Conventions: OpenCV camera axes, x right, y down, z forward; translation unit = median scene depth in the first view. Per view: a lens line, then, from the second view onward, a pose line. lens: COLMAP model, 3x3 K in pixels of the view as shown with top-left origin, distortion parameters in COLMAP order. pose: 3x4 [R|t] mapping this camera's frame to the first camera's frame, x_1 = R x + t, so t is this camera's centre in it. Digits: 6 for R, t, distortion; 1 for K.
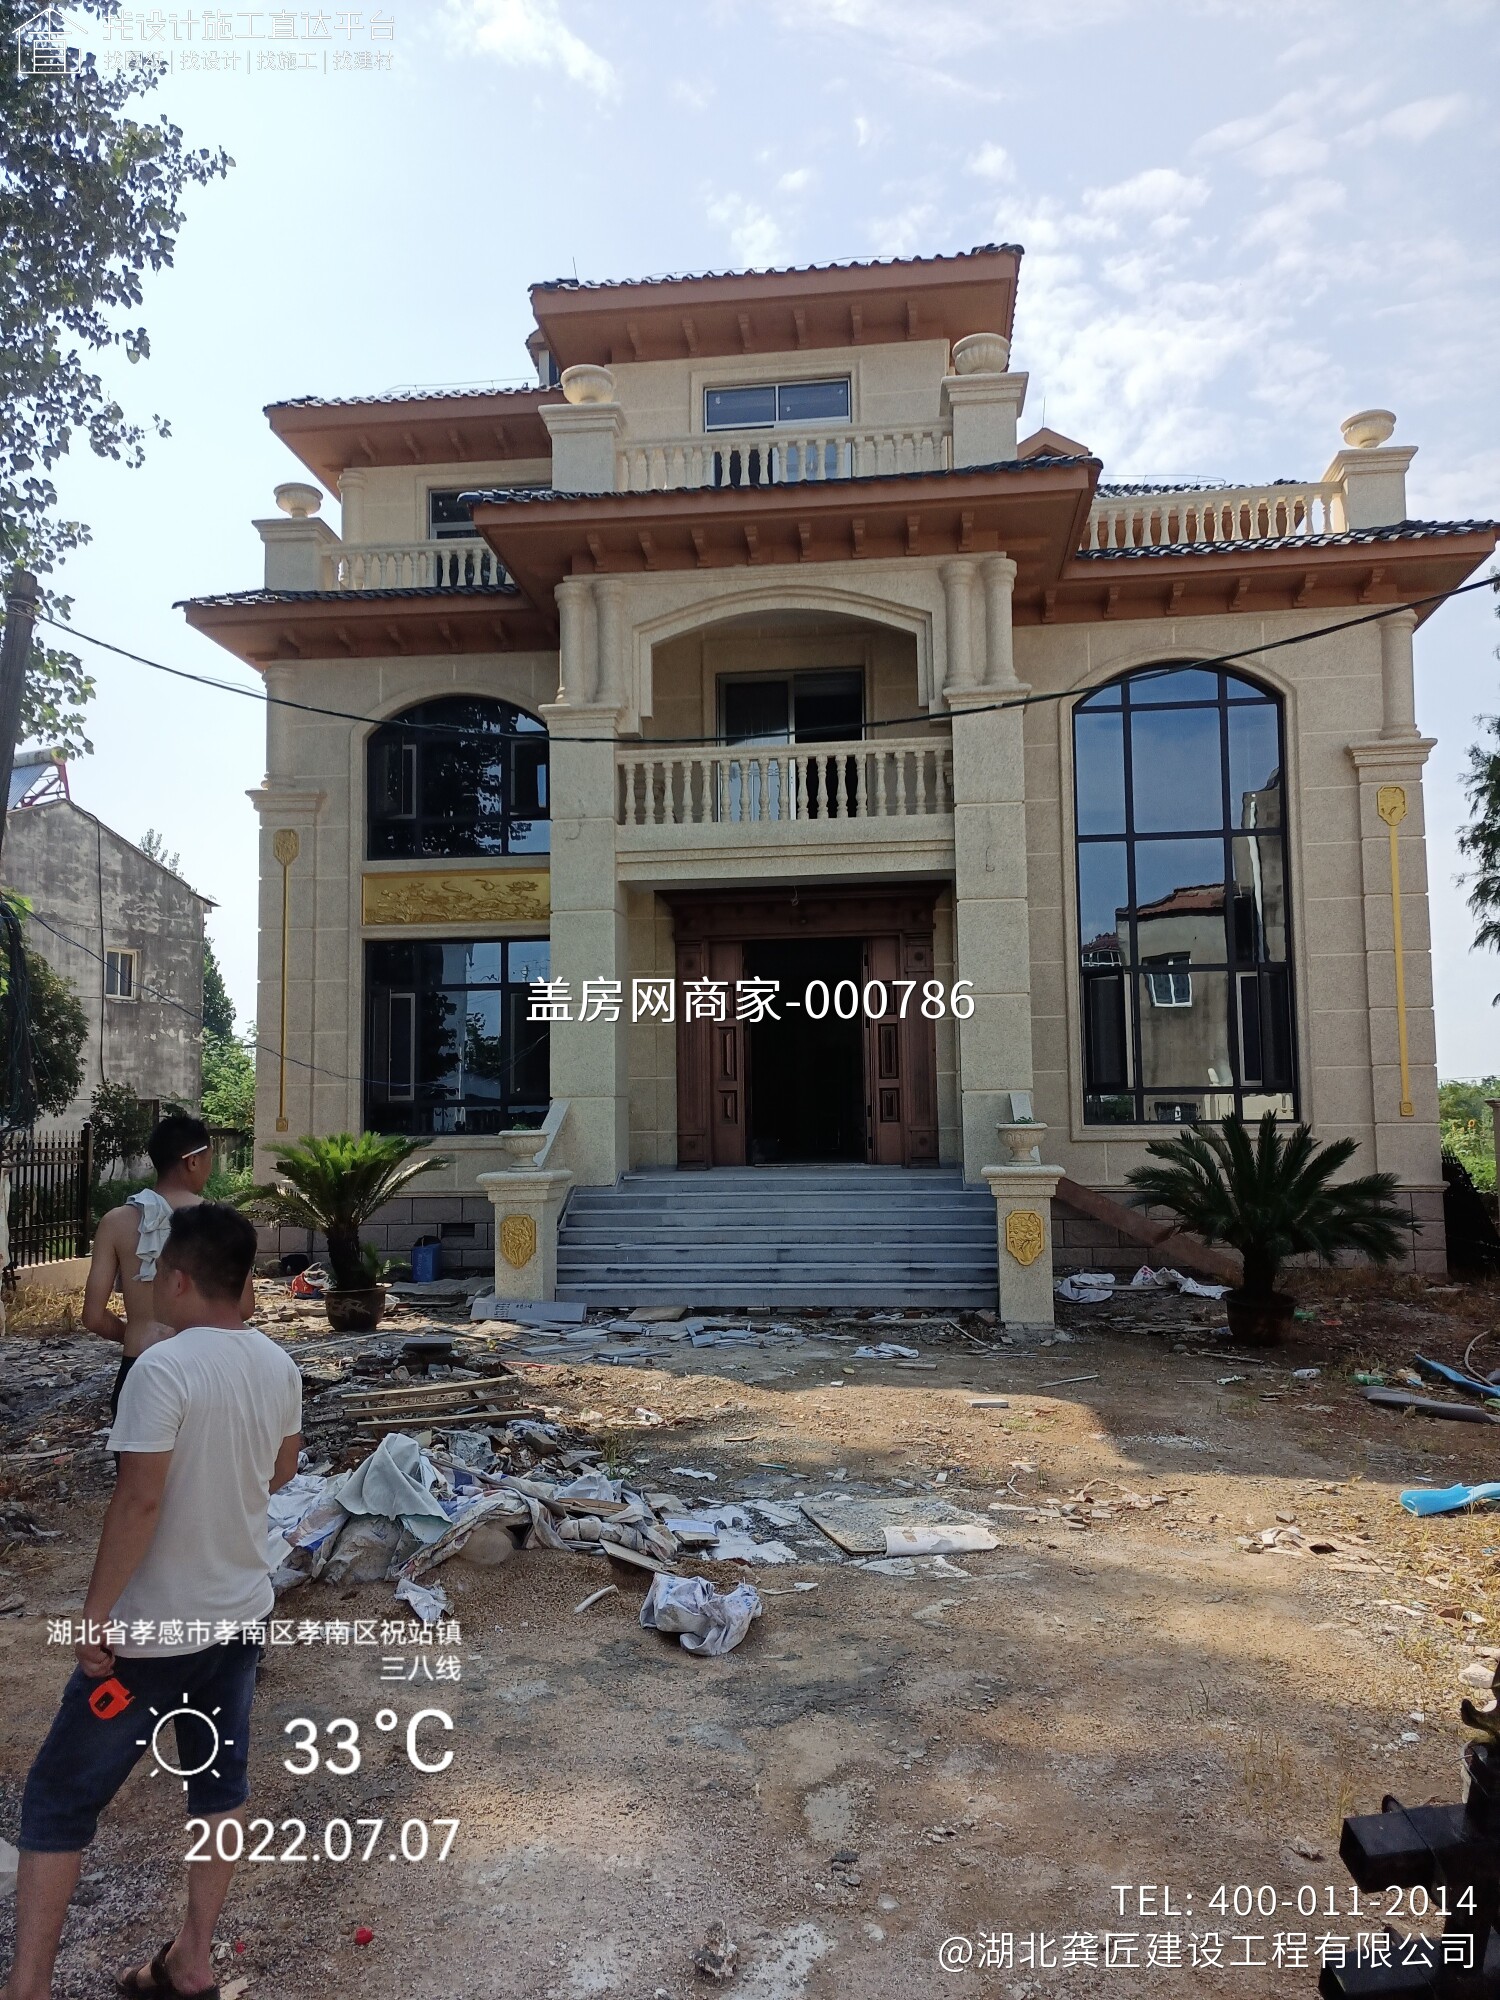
lens RADIAL K [[1490.8, 0, 758.3], [0, 1490.8, 990.5], [0, 0, 1]] dist [0.119731, -0.127987]
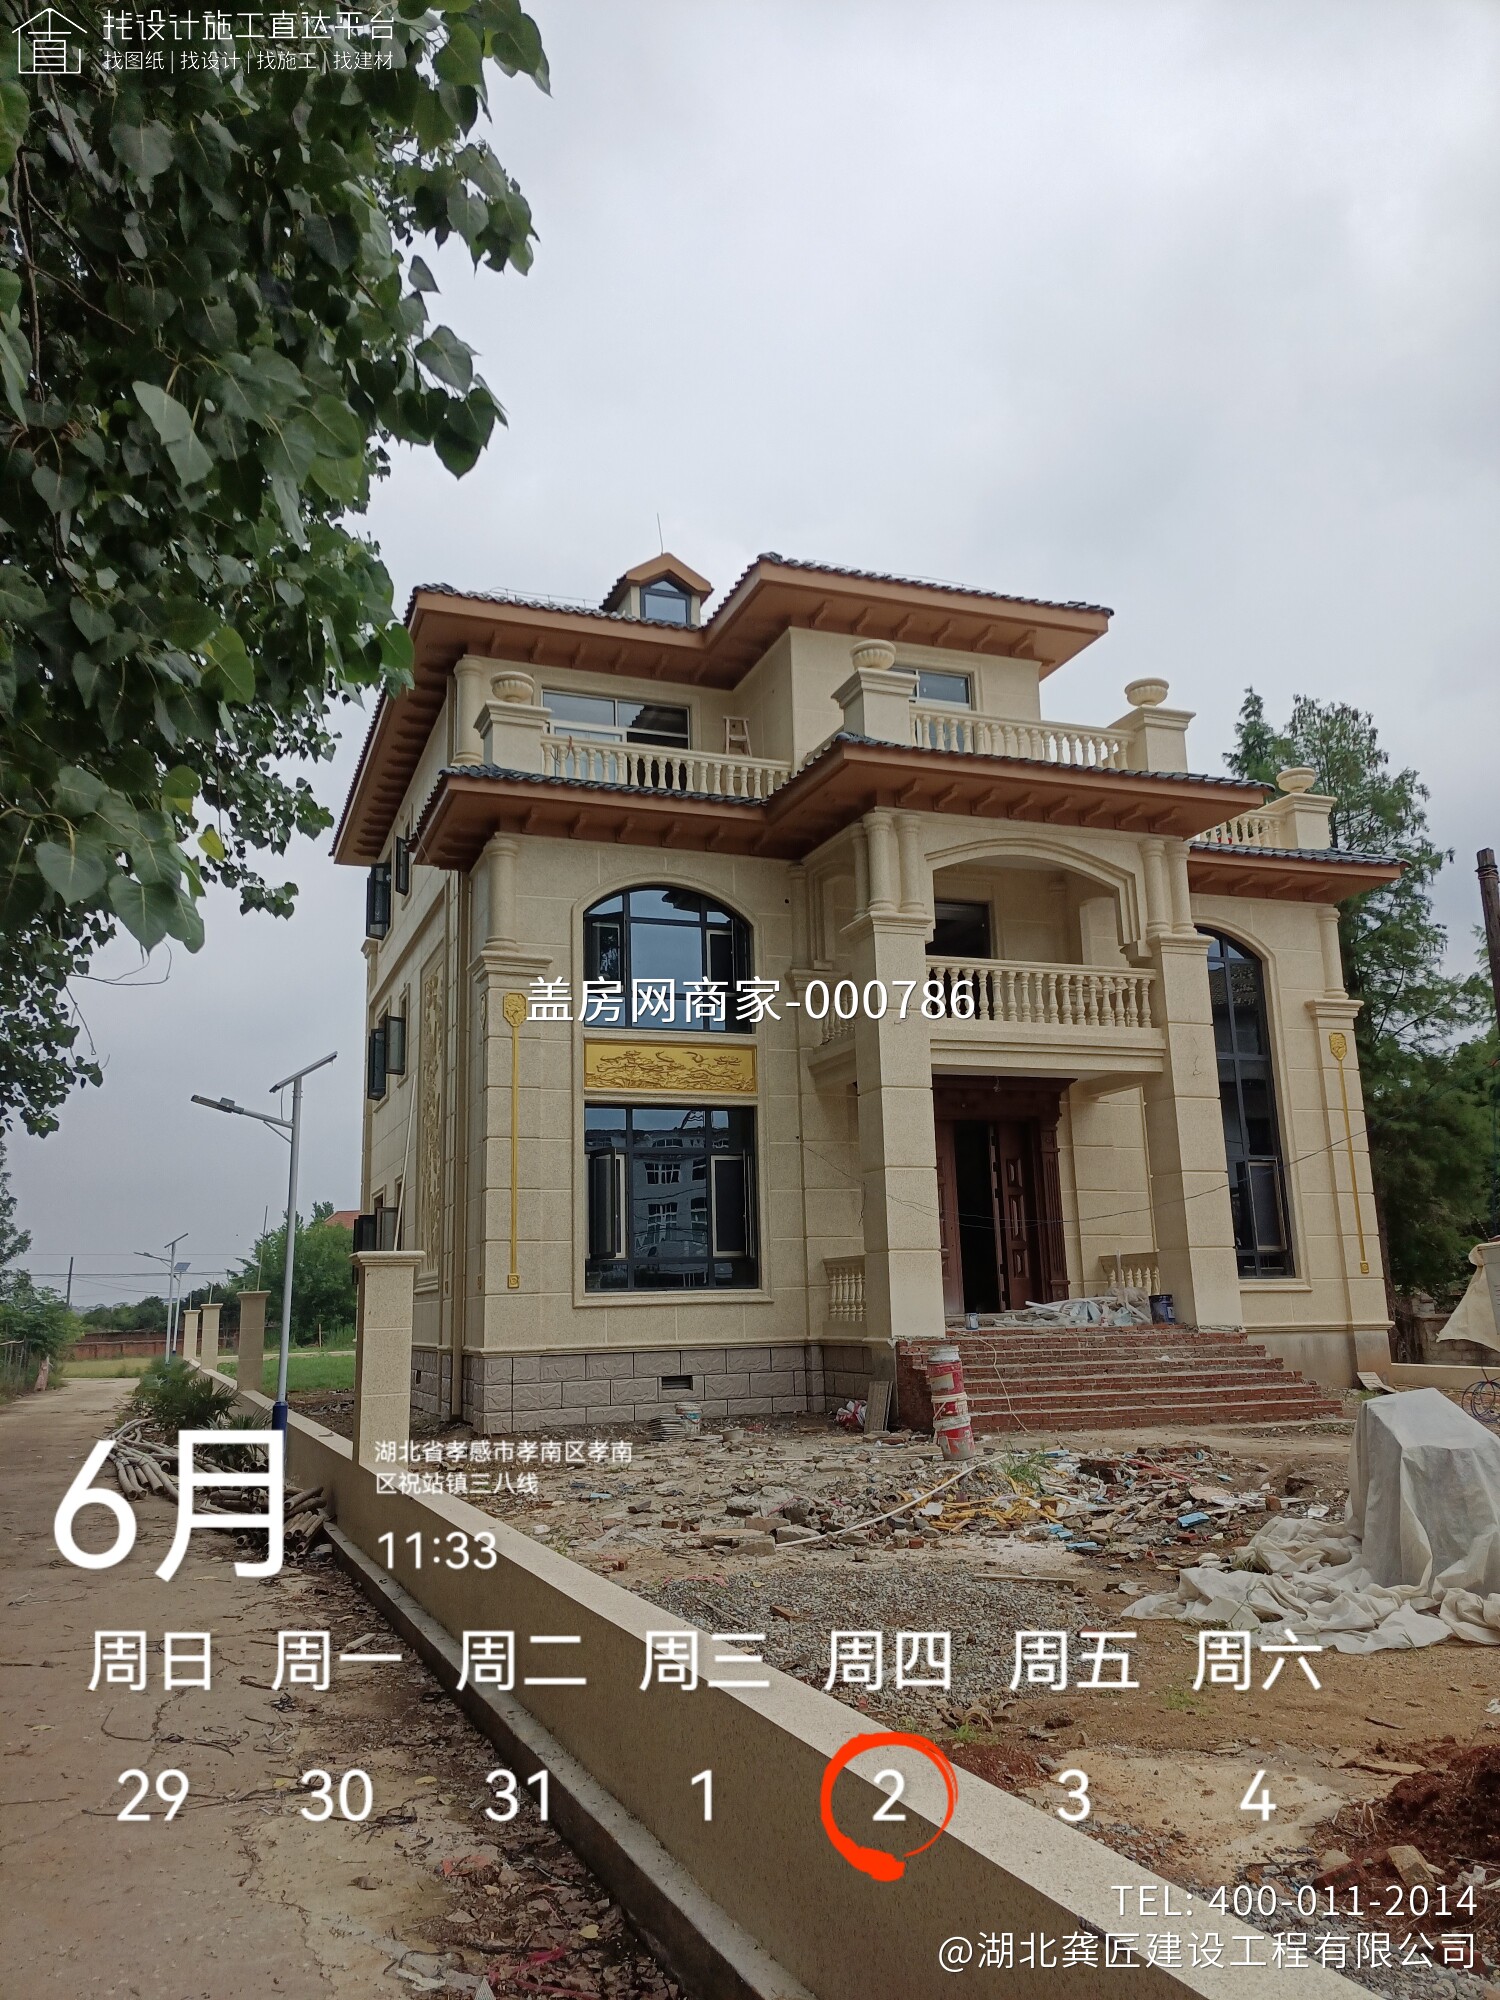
lens RADIAL K [[1490.8, 0, 758.3], [0, 1490.8, 990.5], [0, 0, 1]] dist [0.119731, -0.127987]
pose [[0.884531, 0.083944, 0.458866, -0.644026], [-0.025562, 0.990920, -0.132002, 0.024200], [-0.465780, 0.105030, 0.878645, 0.013640]]
